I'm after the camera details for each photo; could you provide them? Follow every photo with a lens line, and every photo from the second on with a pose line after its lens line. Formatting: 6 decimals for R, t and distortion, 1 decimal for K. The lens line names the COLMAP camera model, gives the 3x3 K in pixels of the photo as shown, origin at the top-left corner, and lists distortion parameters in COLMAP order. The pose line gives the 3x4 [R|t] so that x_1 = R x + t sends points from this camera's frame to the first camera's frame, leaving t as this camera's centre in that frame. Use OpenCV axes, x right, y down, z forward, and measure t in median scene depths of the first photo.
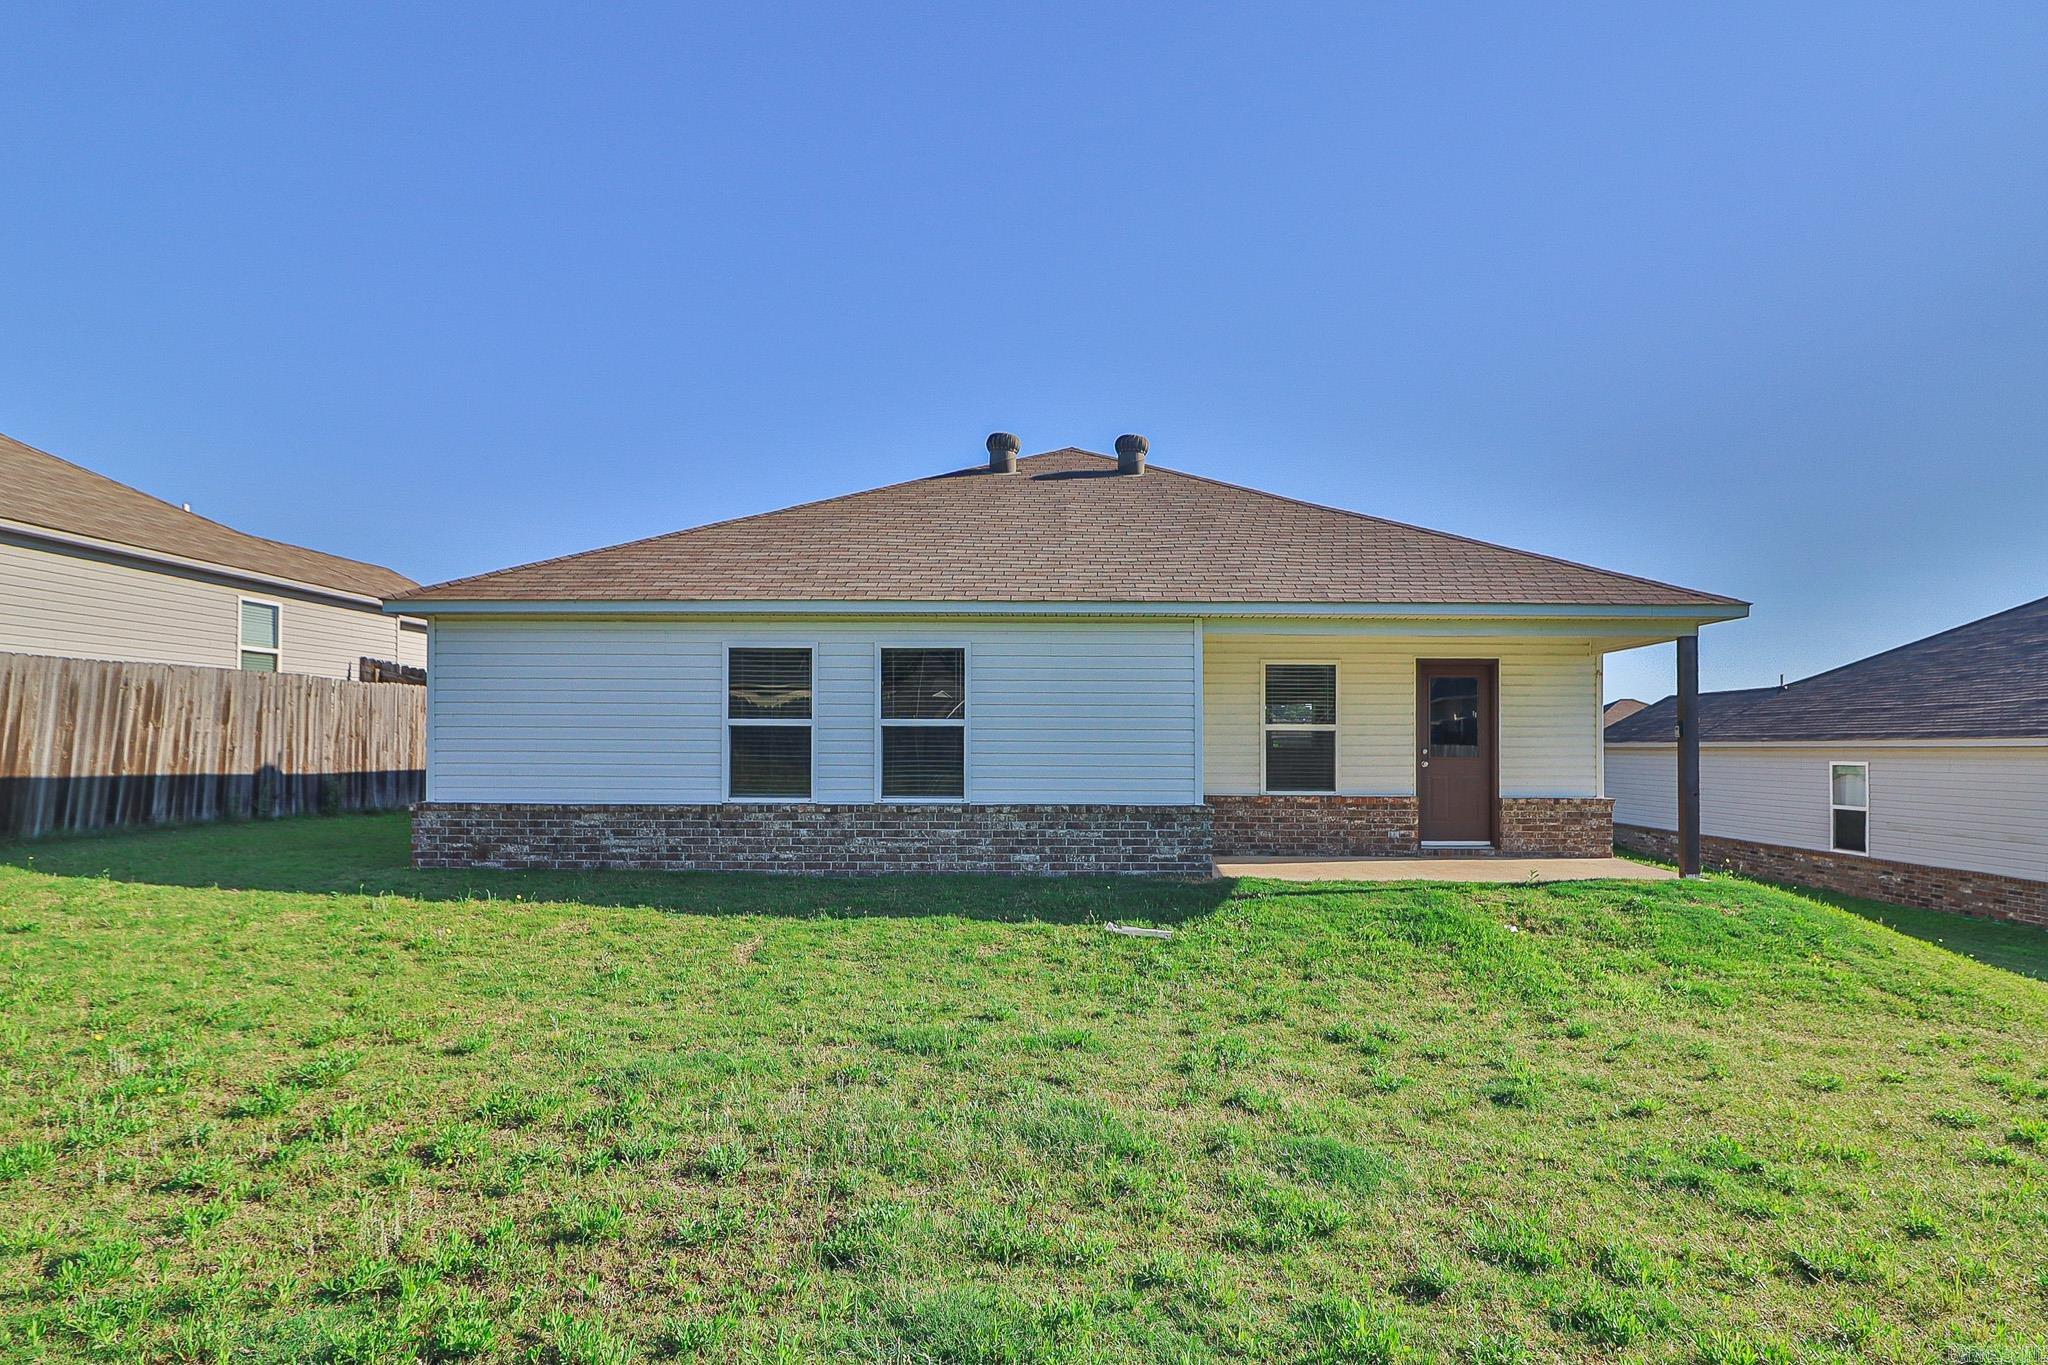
lens RADIAL K [[1011.3, 0, 1065.1], [0, 1011.3, 742.3], [0, 0, 1]] dist [0.000030, -0.008510]
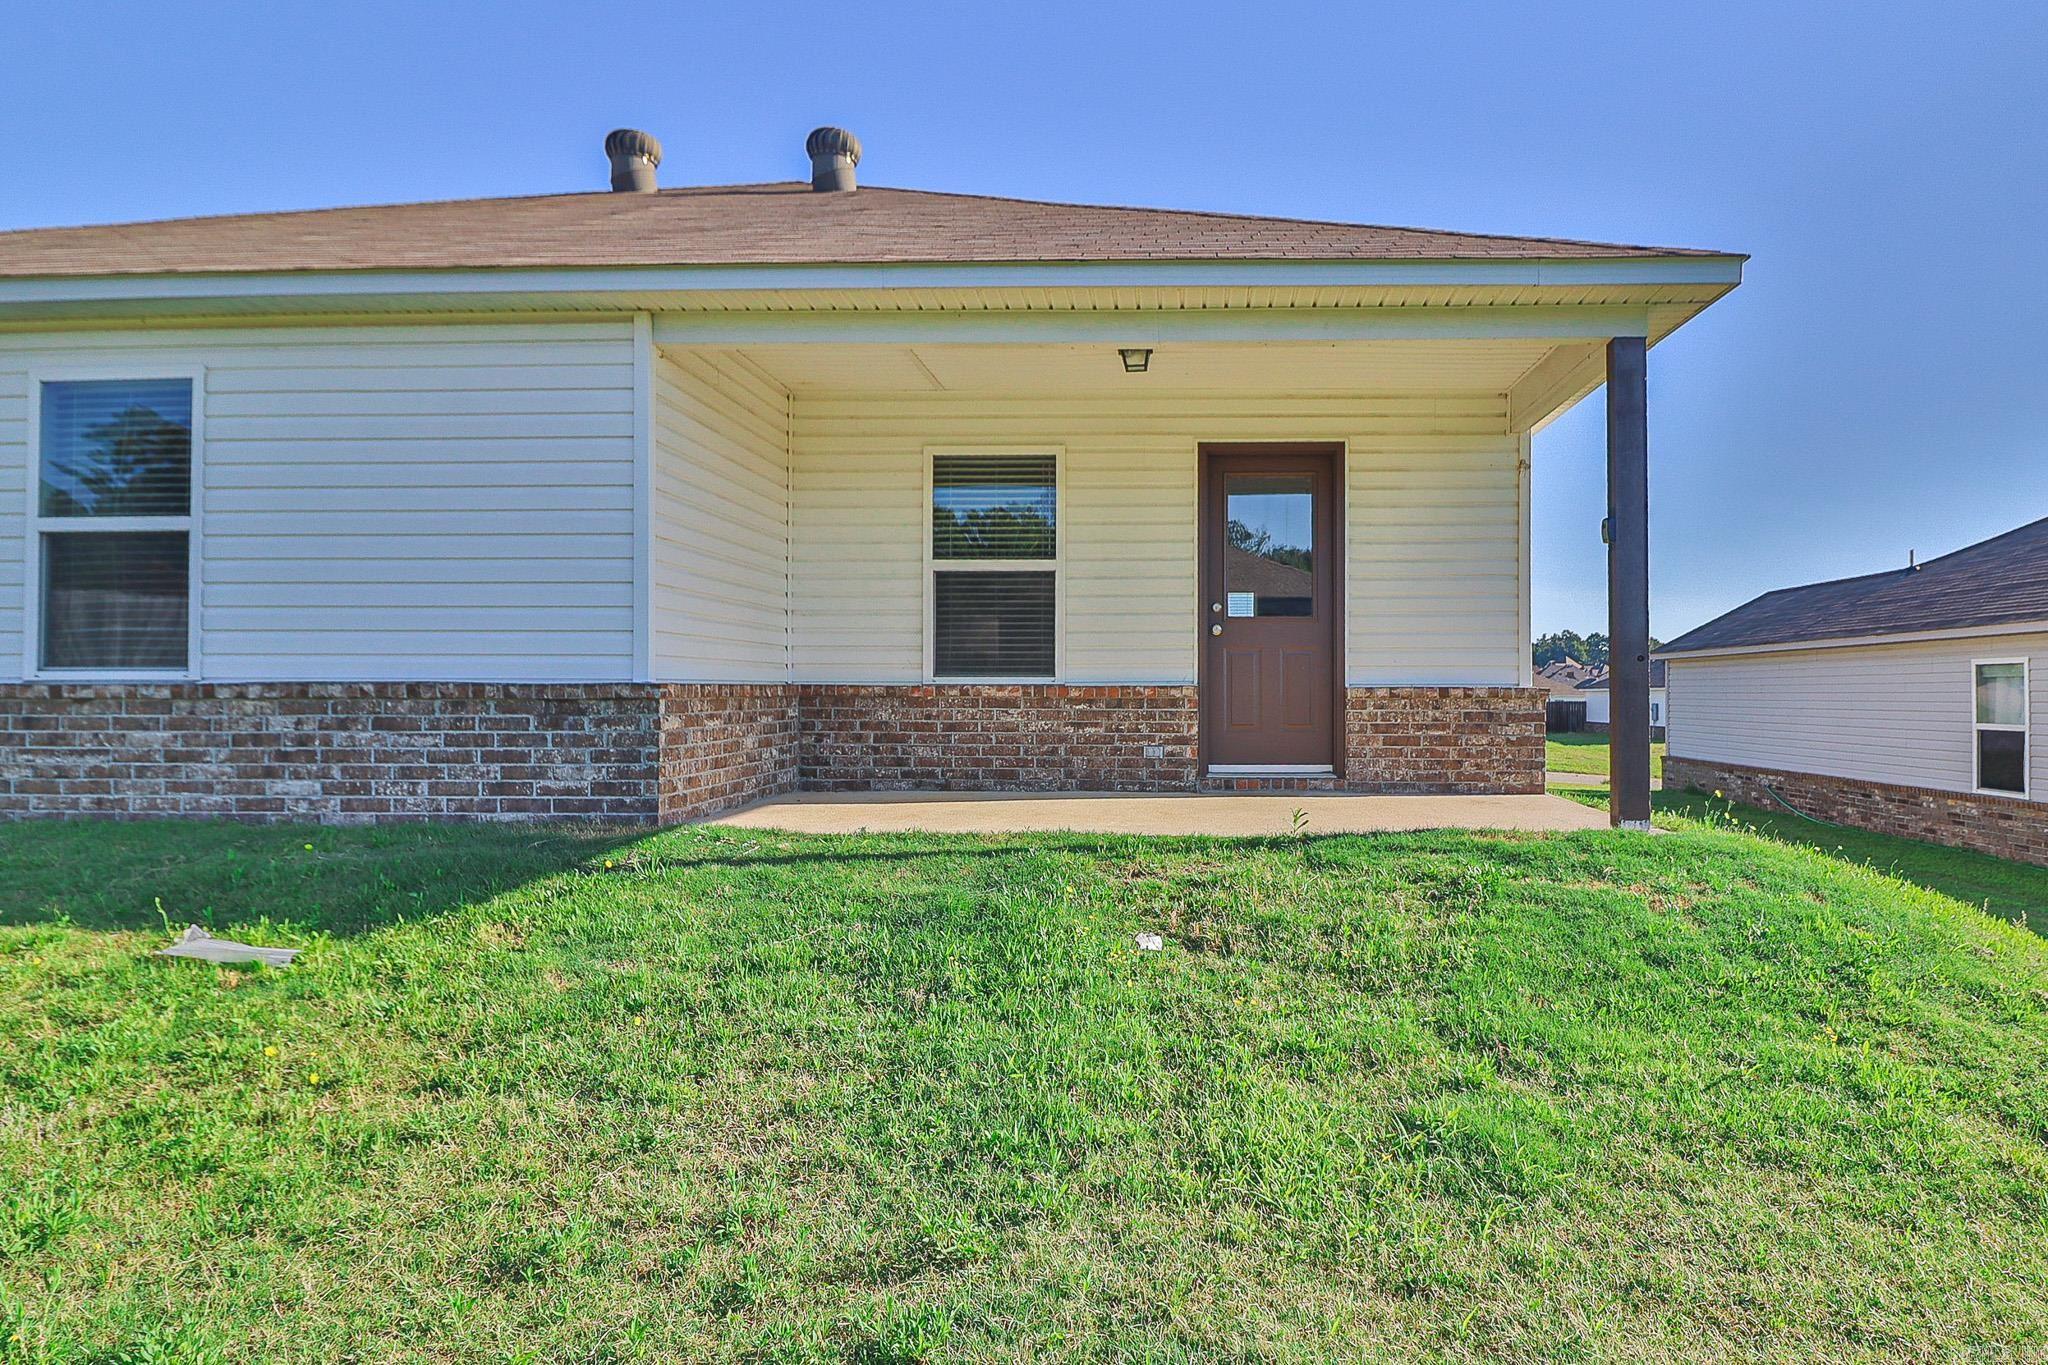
lens RADIAL K [[1125.5, 0, 1110.2], [0, 1125.5, 687.5], [0, 0, 1]] dist [-0.007915, -0.002587]
pose [[0.999672, -0.003187, -0.025409, 0.341582], [0.003277, 0.999989, 0.003499, 0.056732], [0.025397, -0.003581, 0.999671, 0.402153]]
